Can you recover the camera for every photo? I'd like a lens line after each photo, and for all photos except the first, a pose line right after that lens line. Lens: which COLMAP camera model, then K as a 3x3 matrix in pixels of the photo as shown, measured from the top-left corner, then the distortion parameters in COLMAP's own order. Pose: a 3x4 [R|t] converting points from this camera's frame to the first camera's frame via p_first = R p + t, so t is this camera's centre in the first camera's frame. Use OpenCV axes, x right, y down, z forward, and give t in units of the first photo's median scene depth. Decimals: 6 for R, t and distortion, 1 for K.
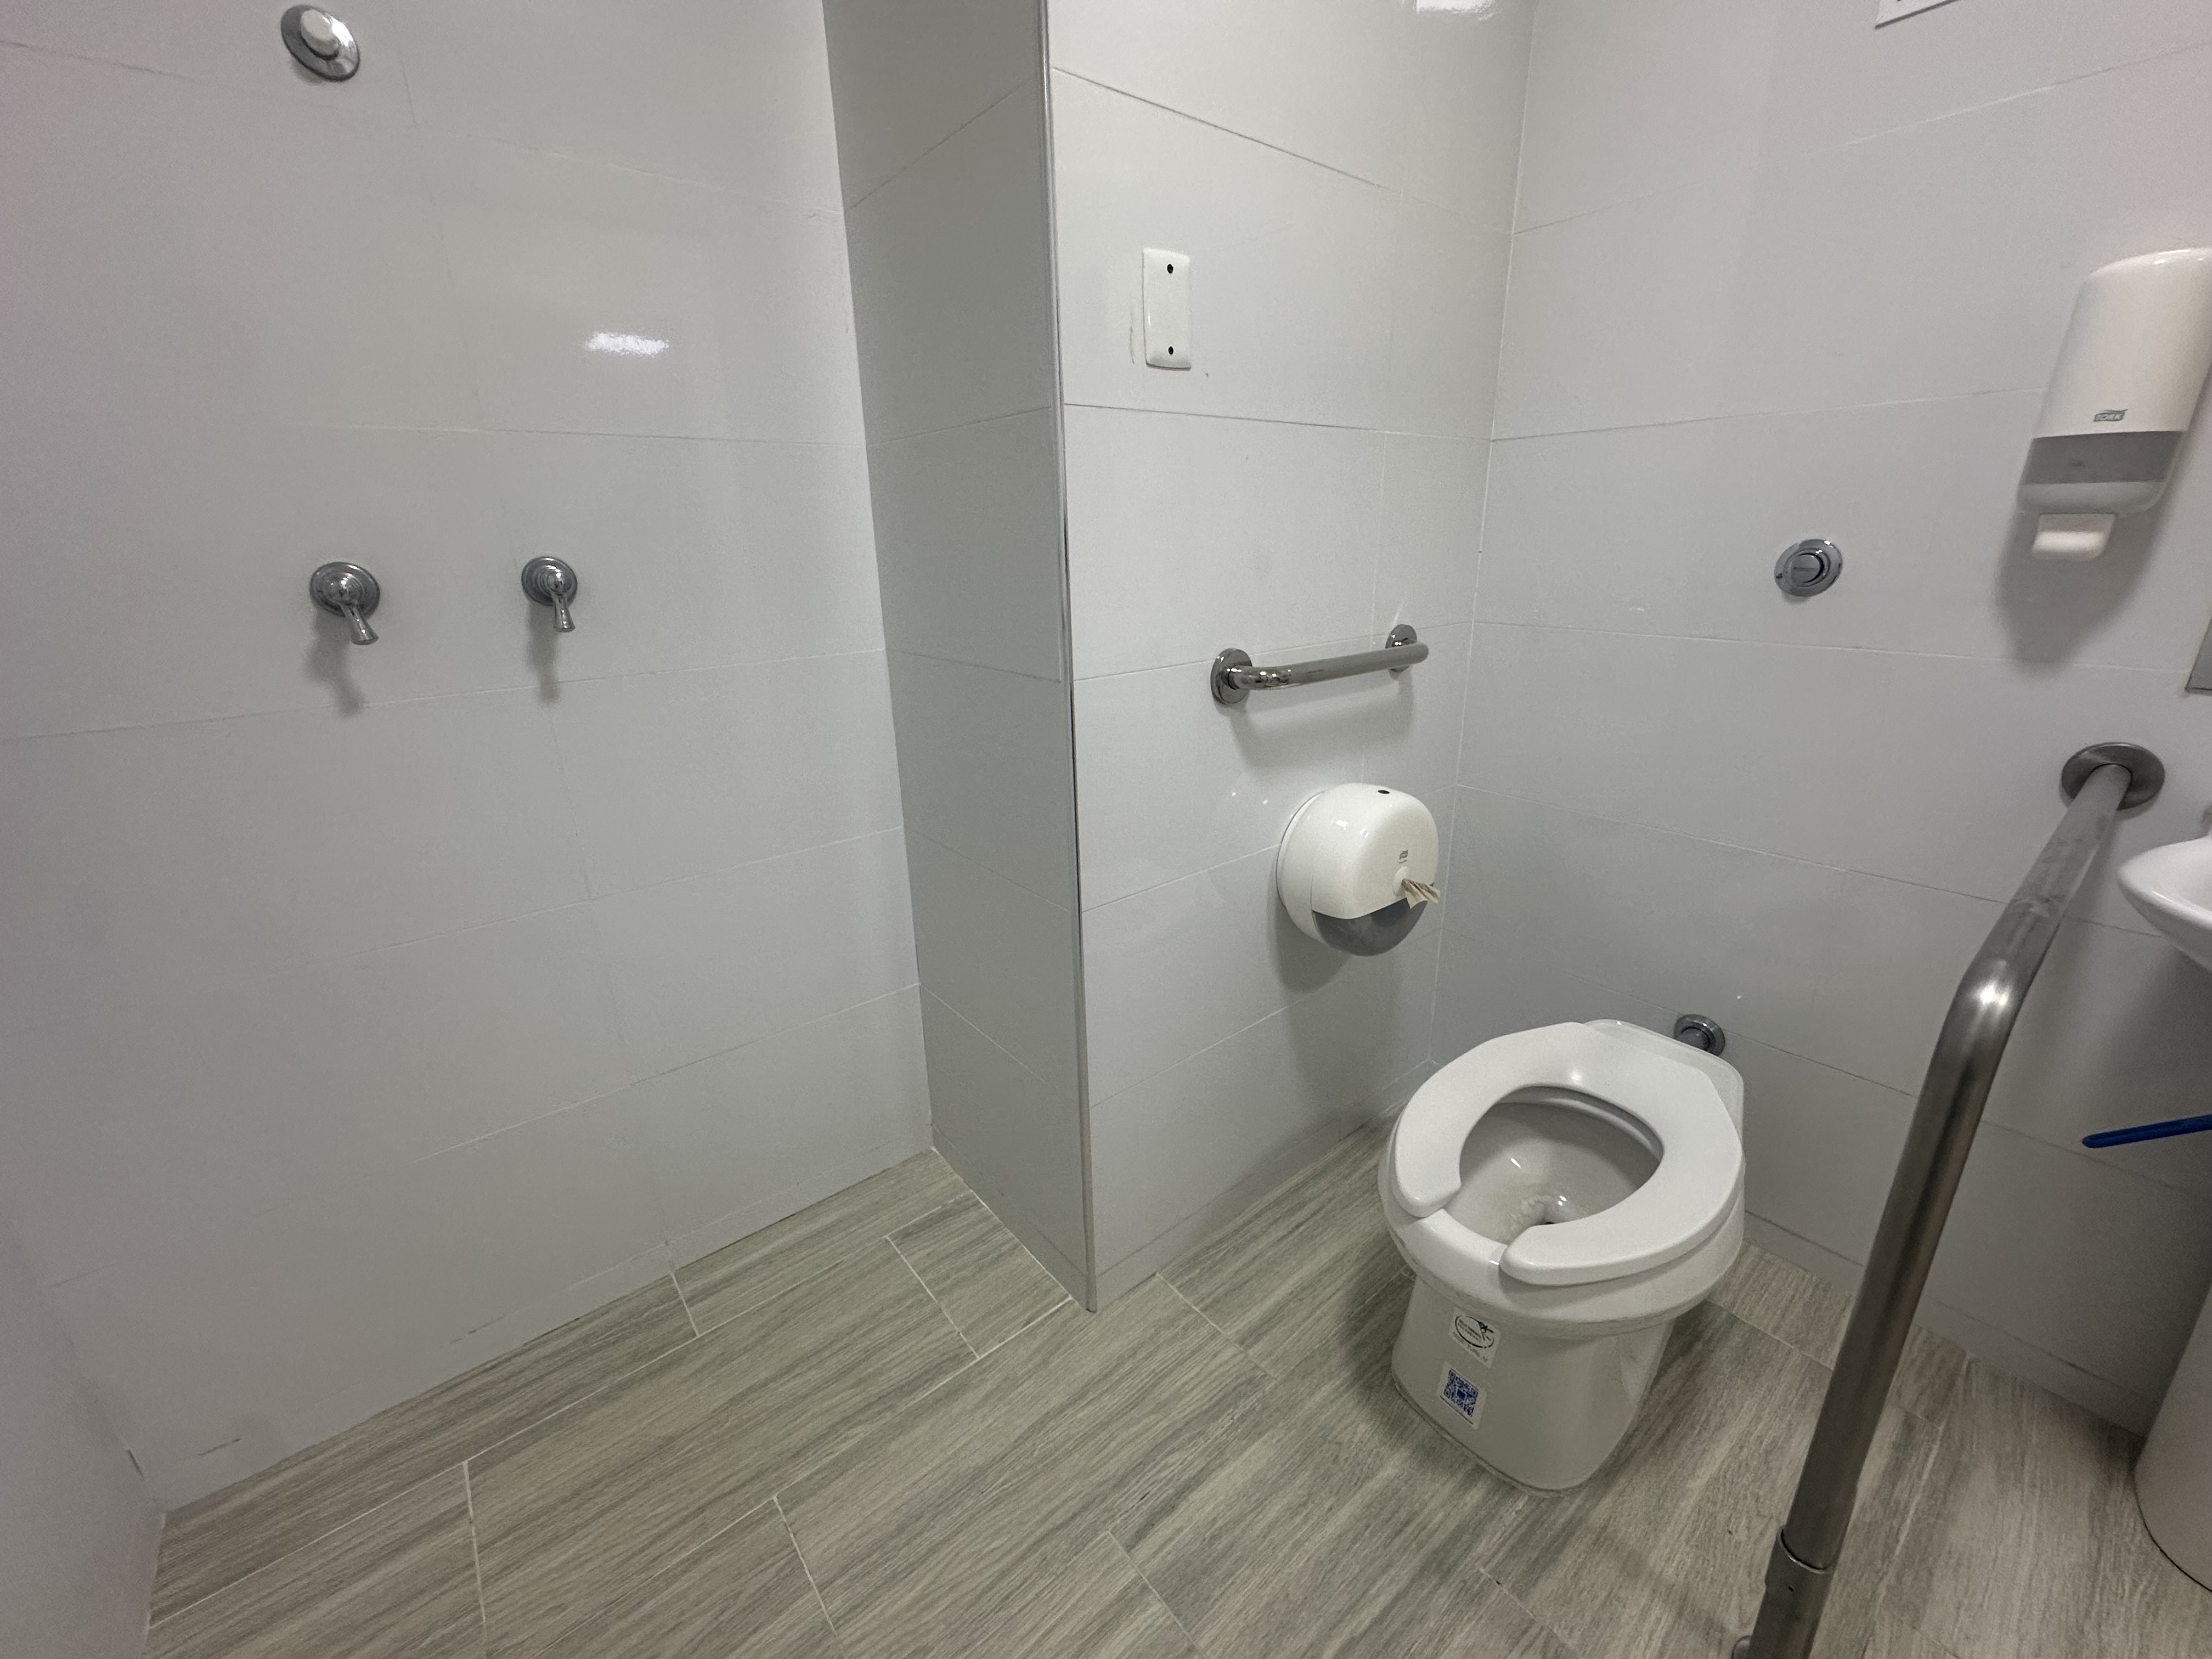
lens RADIAL K [[877.1, 0, 1109.9], [0, 877.1, 828.9], [0, 0, 1]] dist [-0.007941, 0.000316]
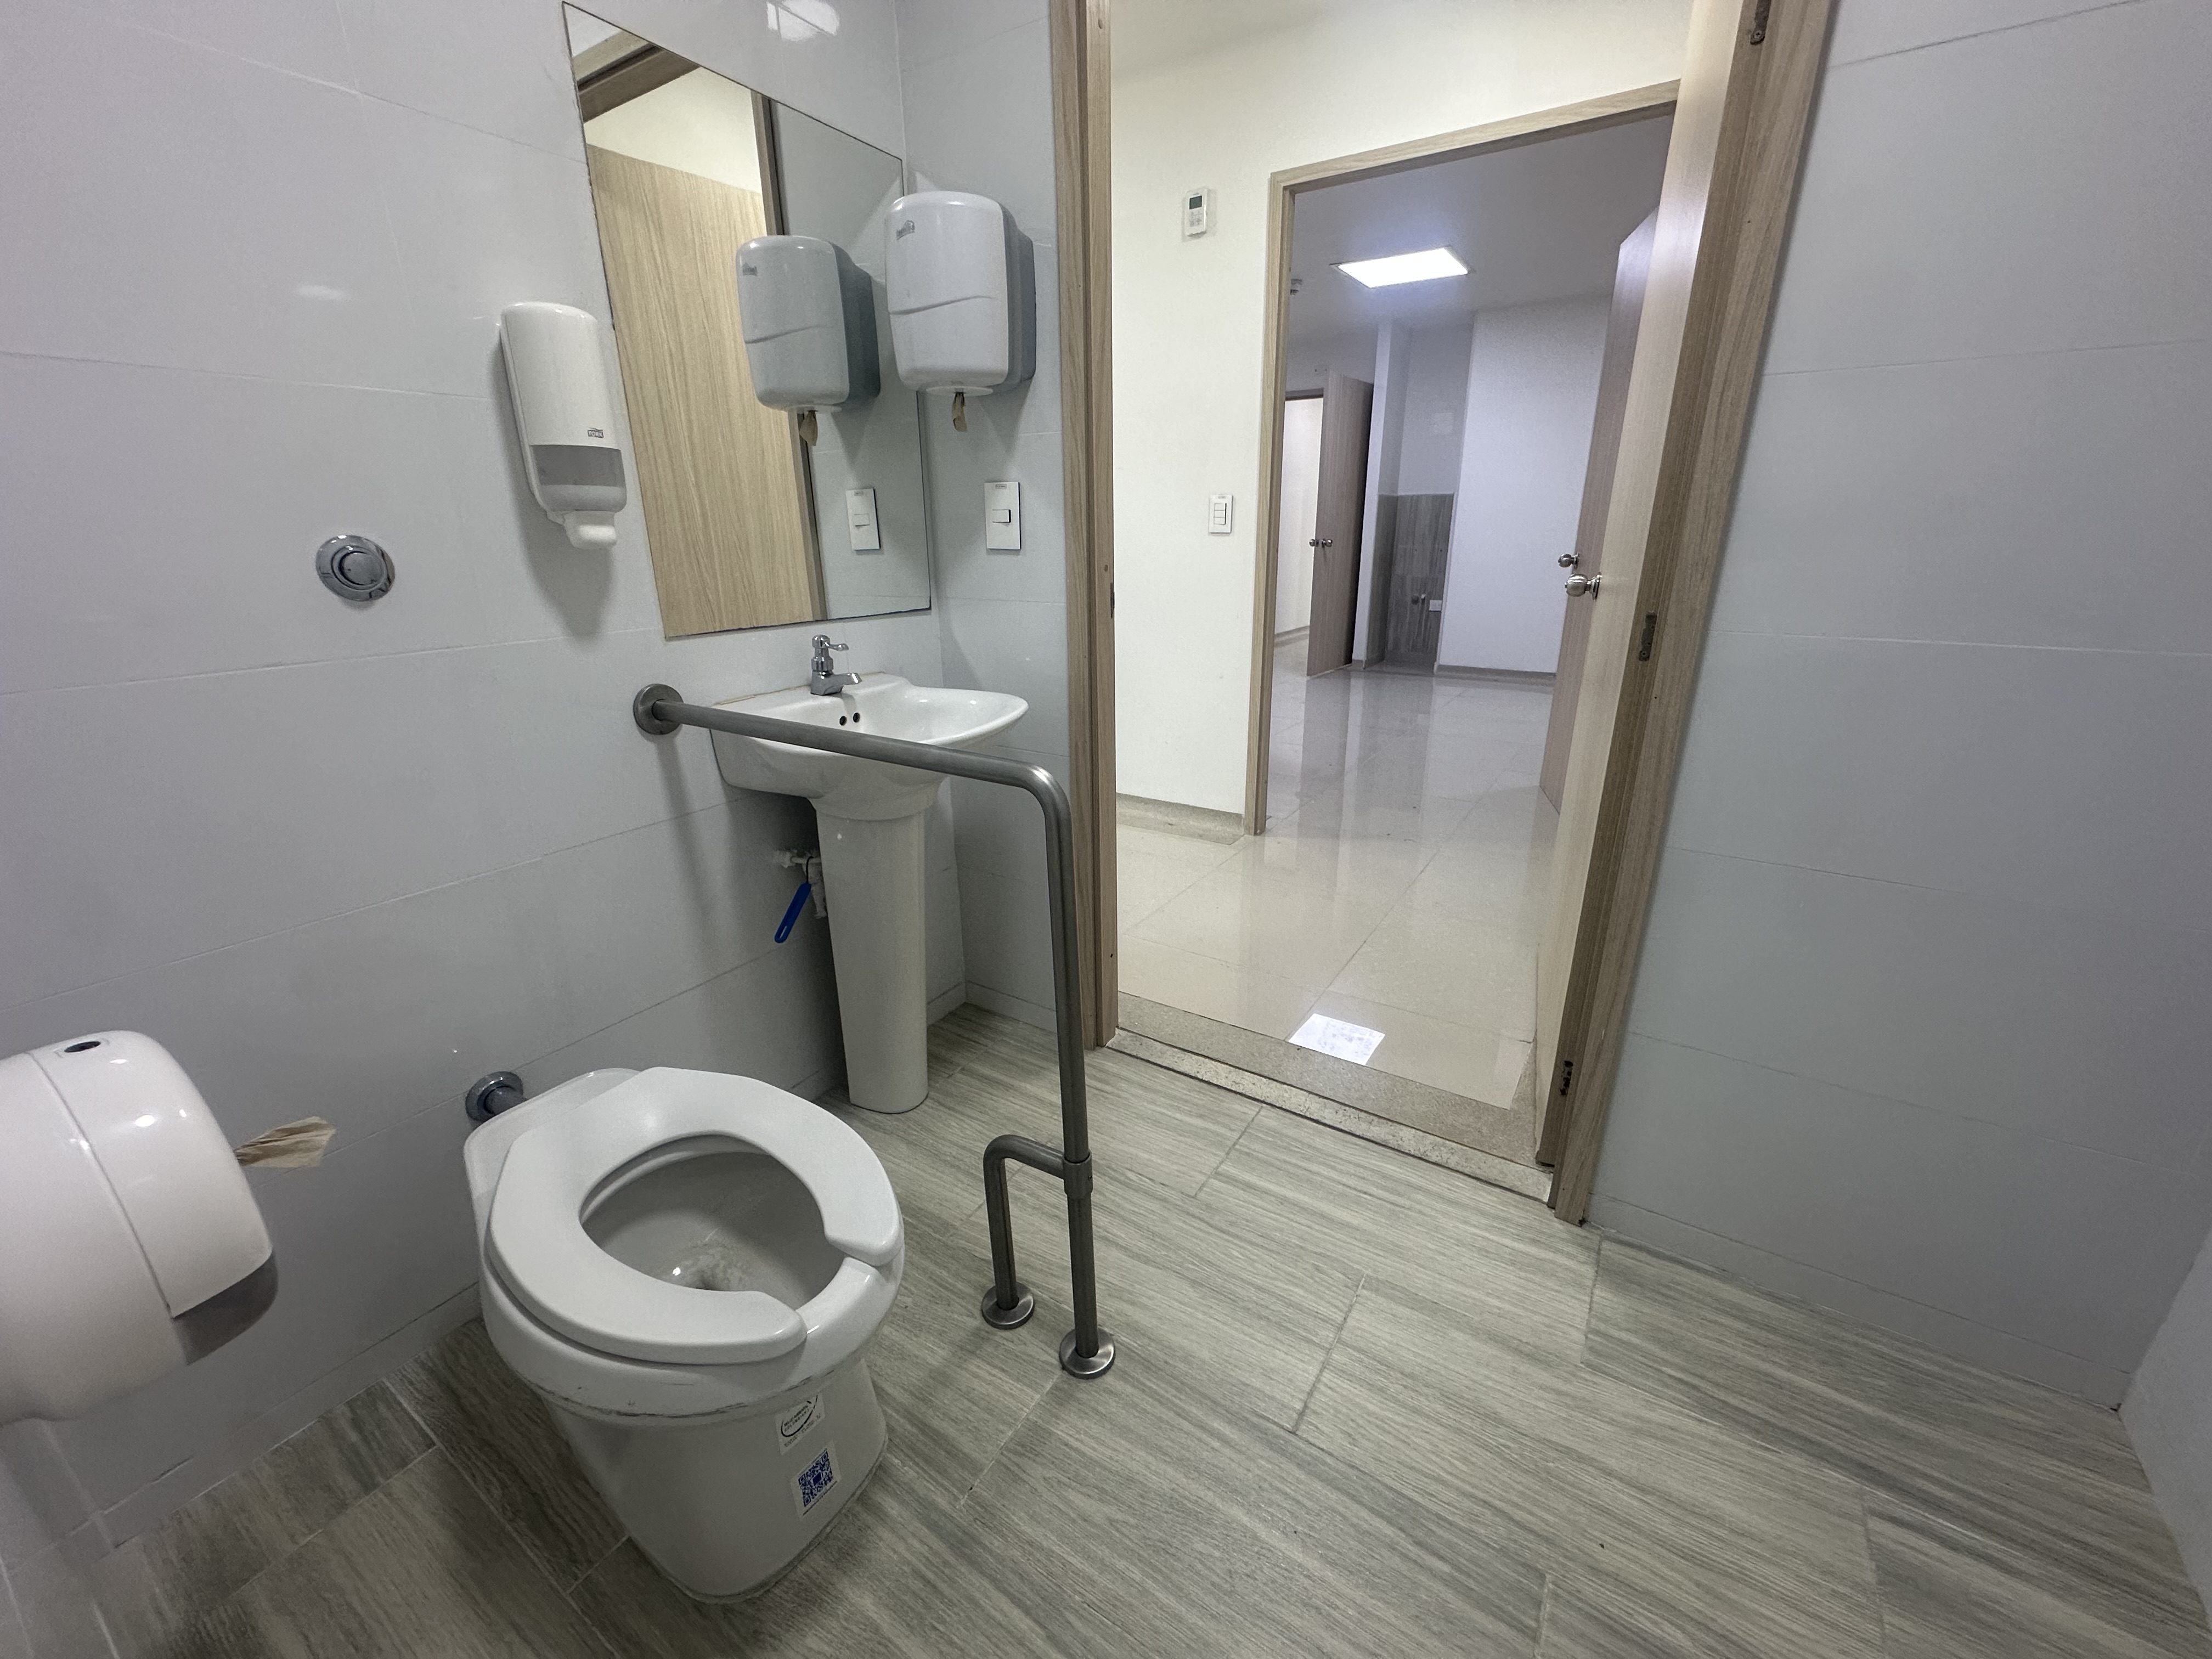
lens RADIAL K [[877.1, 0, 1106.0], [0, 877.1, 827.4], [0, 0, 1]] dist [-0.007941, 0.000316]
pose [[-0.310682, -0.281890, 0.907753, -0.342628], [0.320229, 0.868141, 0.379189, -0.192165], [-0.894947, 0.408496, -0.179446, 0.685836]]
